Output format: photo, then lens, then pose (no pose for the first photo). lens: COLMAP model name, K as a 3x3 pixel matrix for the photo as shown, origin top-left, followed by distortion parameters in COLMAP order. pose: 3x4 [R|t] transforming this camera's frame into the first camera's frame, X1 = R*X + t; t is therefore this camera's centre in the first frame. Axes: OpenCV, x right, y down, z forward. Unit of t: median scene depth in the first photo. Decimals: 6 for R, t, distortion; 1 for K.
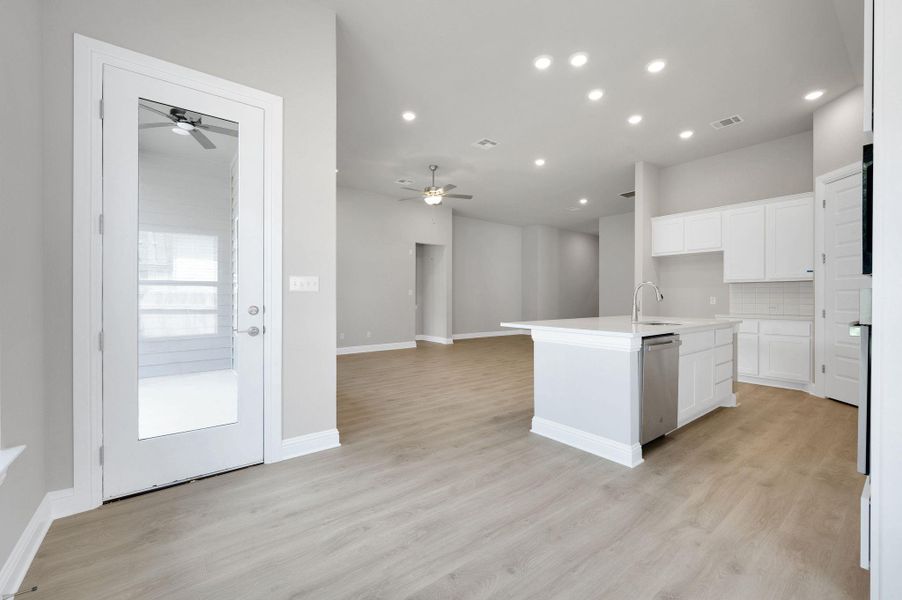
lens RADIAL K [[371.0, 0, 453.4], [0, 371.0, 299.5], [0, 0, 1]] dist [-0.000957, 0.001968]
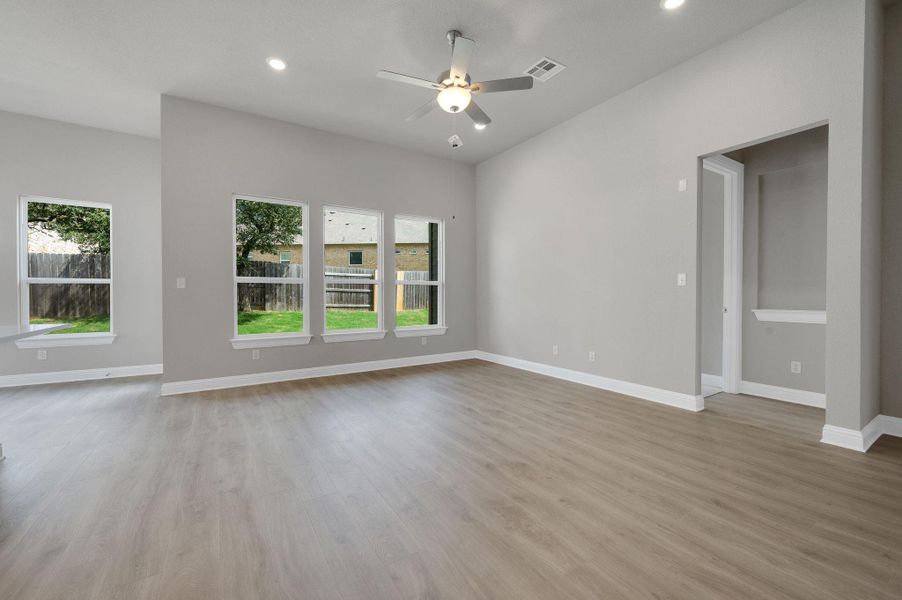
lens RADIAL K [[371.0, 0, 451.0], [0, 371.0, 301.4], [0, 0, 1]] dist [-0.000957, 0.001968]
pose [[-0.111905, 0.013689, -0.993625, 0.755061], [-0.000527, 0.999904, 0.013835, -0.001702], [0.993719, 0.002072, -0.111887, 1.707644]]
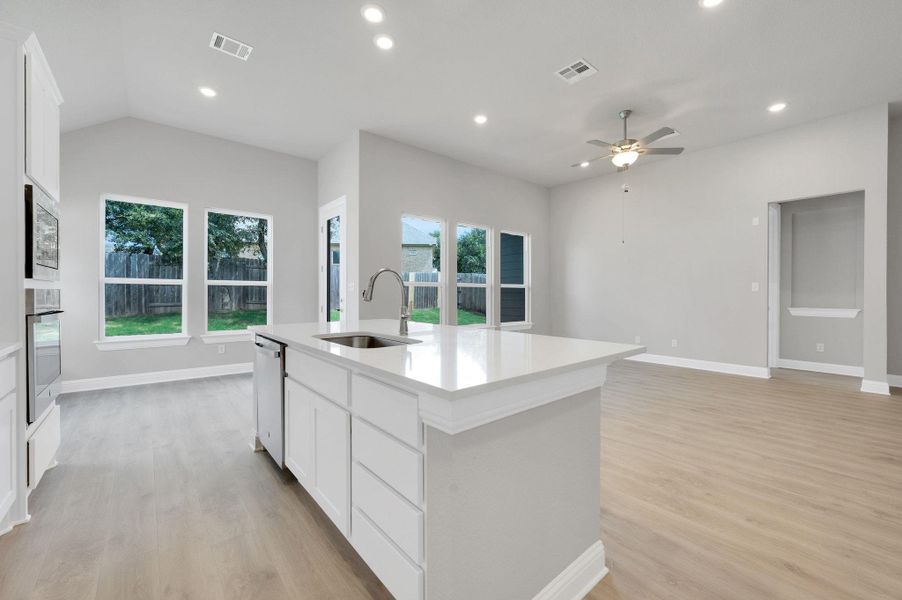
lens RADIAL K [[366.5, 0, 449.7], [0, 366.5, 303.9], [0, 0, 1]] dist [-0.003034, -0.000848]
pose [[0.017980, 0.014007, -0.999740, 1.060421], [-0.000213, 0.999902, 0.014005, -0.001430], [0.999838, -0.000039, 0.017981, 1.046609]]
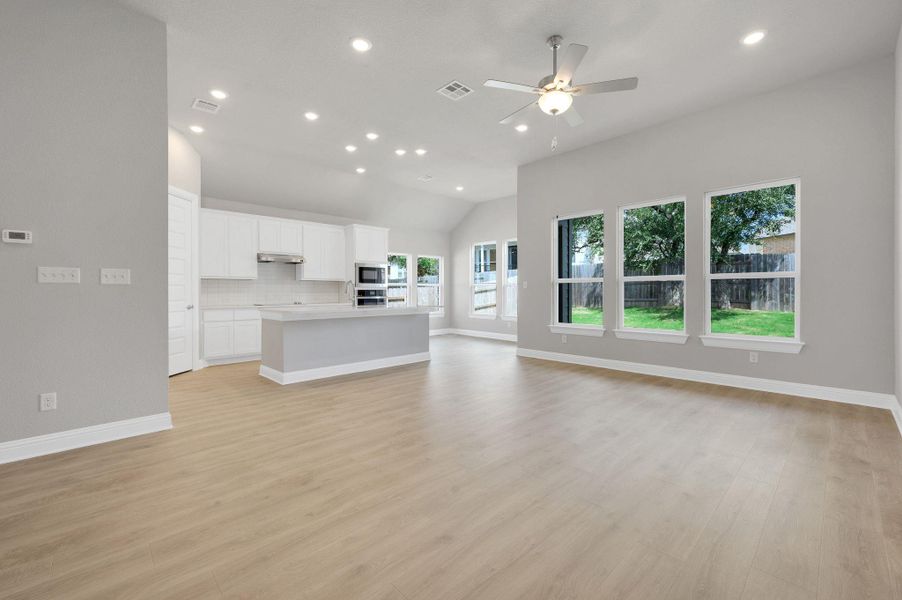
lens RADIAL K [[371.0, 0, 450.8], [0, 371.0, 304.1], [0, 0, 1]] dist [-0.000957, 0.001968]
pose [[-0.996060, -0.001687, -0.088661, 0.230836], [-0.004868, 0.999352, 0.035673, -0.010799], [0.088543, 0.035964, -0.995423, 2.463270]]
